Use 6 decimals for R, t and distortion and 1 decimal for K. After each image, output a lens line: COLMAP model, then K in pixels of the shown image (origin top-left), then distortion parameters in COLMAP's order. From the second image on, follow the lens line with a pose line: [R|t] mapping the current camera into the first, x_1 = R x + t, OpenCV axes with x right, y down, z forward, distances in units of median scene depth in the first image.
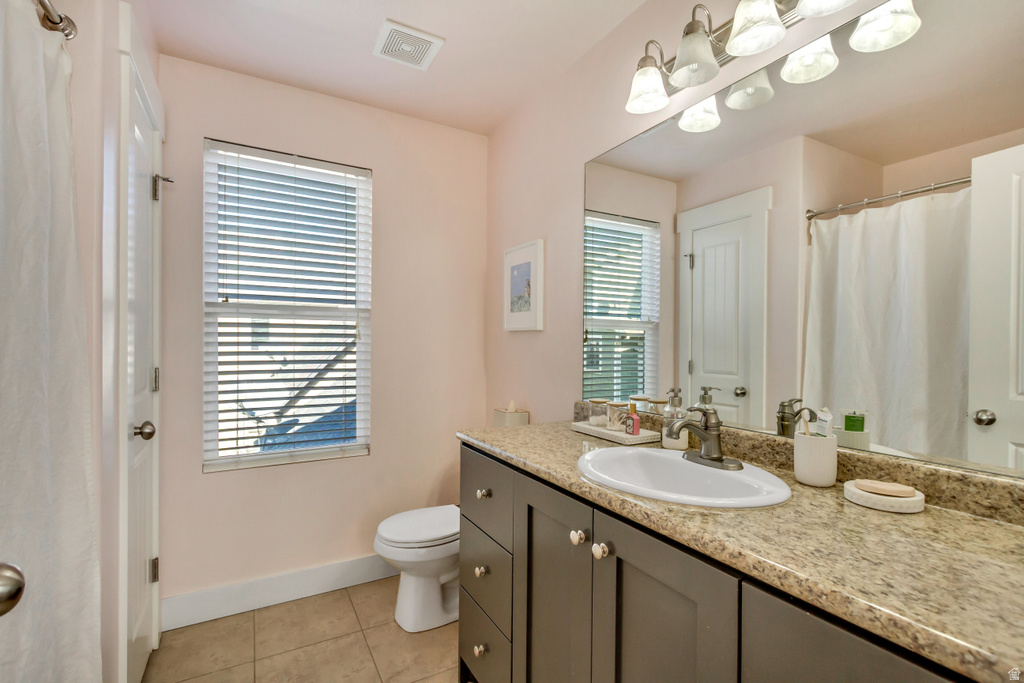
lens RADIAL K [[469.5, 0, 513.5], [0, 469.5, 342.3], [0, 0, 1]] dist [0.009130, -0.001225]
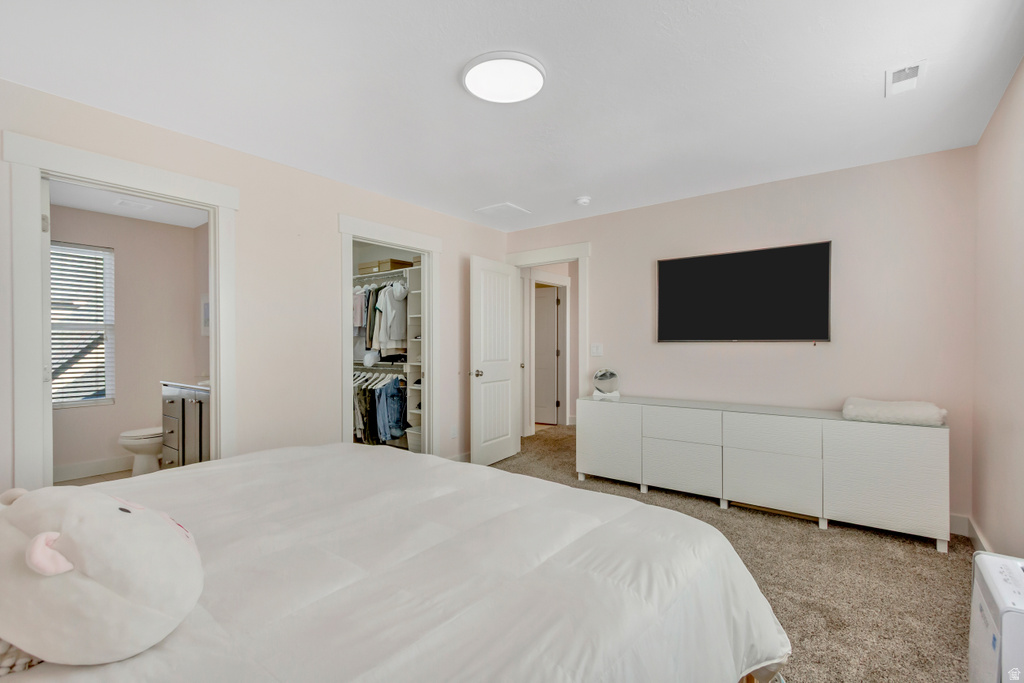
lens RADIAL K [[469.5, 0, 518.0], [0, 469.5, 341.8], [0, 0, 1]] dist [0.009130, -0.001225]
pose [[0.926917, -0.018997, 0.374786, 0.476414], [0.024338, 0.999658, -0.009522, 0.055186], [-0.374477, 0.017948, 0.927063, -1.332416]]
